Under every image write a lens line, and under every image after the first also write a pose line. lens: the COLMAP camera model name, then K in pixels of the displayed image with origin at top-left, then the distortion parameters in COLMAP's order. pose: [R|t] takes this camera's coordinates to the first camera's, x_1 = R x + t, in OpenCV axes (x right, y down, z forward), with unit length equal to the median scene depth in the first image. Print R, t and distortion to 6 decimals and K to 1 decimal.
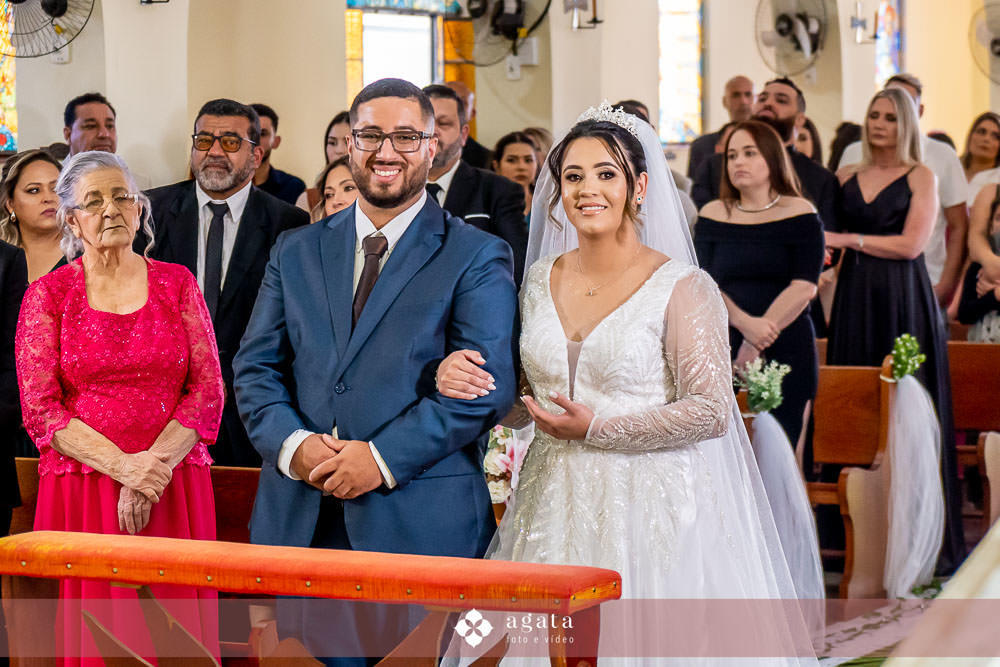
lens RADIAL K [[3210.4, 0, 499.1], [0, 3210.4, 334.5], [0, 0, 1]] dist [0.359291, 0.000000]
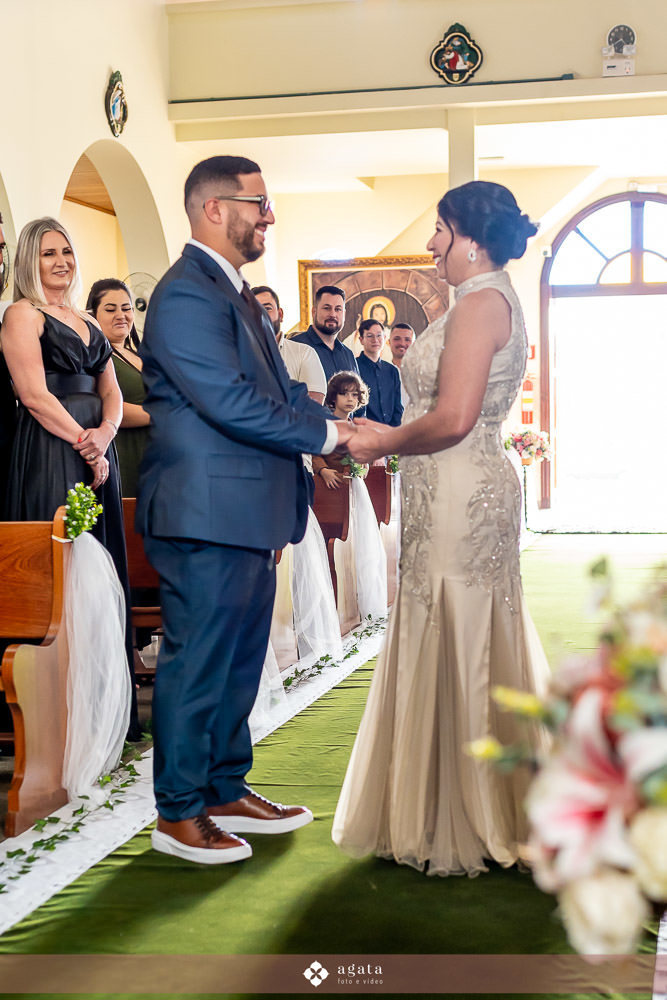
lens RADIAL K [[1650.6, 0, 337.5], [0, 1650.6, 606.6], [0, 0, 1]] dist [-0.000422, 0.000000]
pose [[0.960963, -0.037970, 0.274058, 0.071437], [0.025633, 0.998496, 0.048458, 0.013243], [-0.275486, -0.039541, 0.960492, 0.568430]]
